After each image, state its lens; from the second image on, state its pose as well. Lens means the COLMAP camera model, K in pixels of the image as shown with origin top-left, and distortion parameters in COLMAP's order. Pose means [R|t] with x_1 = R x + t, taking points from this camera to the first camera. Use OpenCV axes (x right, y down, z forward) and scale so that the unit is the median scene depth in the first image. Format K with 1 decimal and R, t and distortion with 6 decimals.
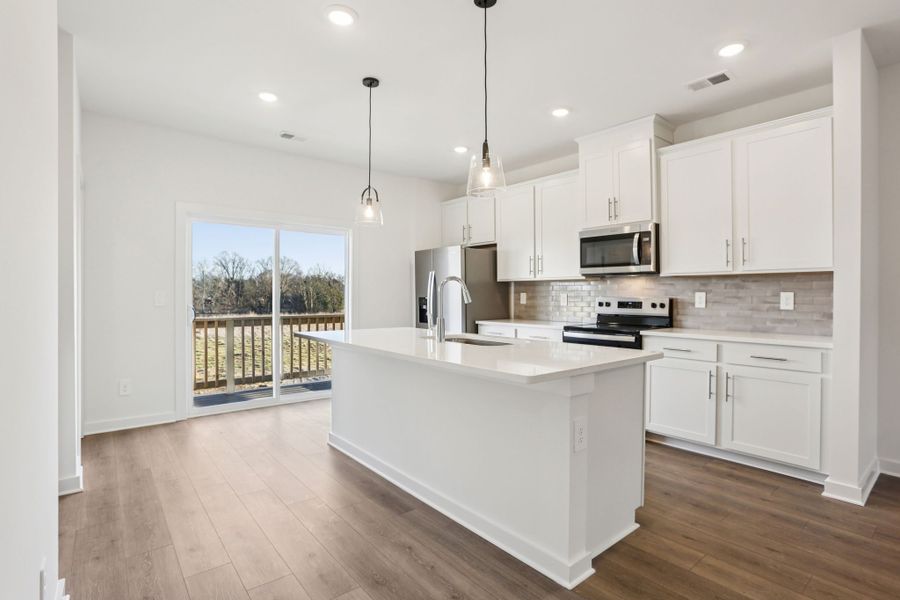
lens RADIAL K [[448.6, 0, 447.9], [0, 448.6, 297.2], [0, 0, 1]] dist [-0.063267, 0.028124]
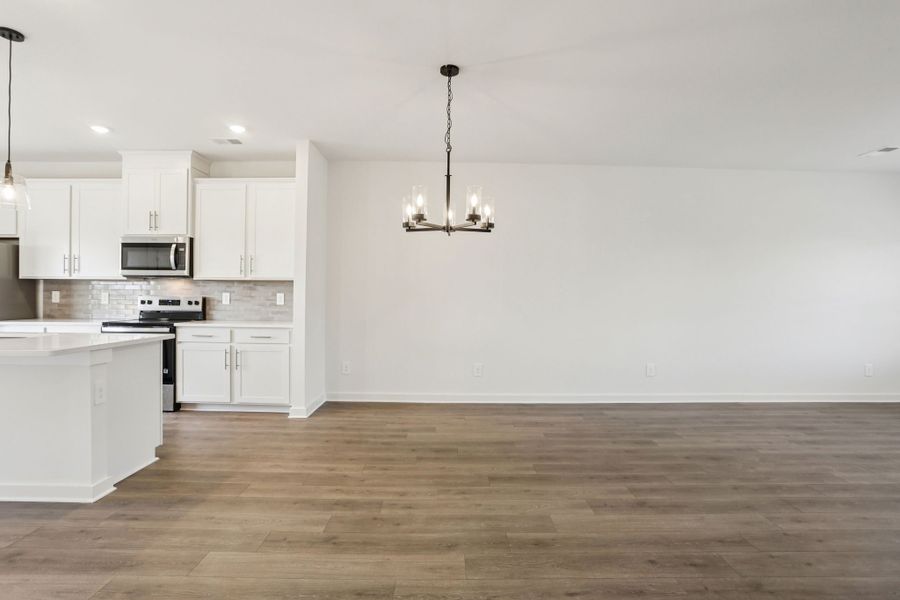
lens RADIAL K [[448.6, 0, 447.9], [0, 448.6, 297.2], [0, 0, 1]] dist [-0.063267, 0.028124]
pose [[0.627883, 0.002438, 0.778304, -0.041425], [-0.004289, 0.999991, 0.000328, -0.000667], [-0.778296, -0.003544, 0.627888, -0.345322]]
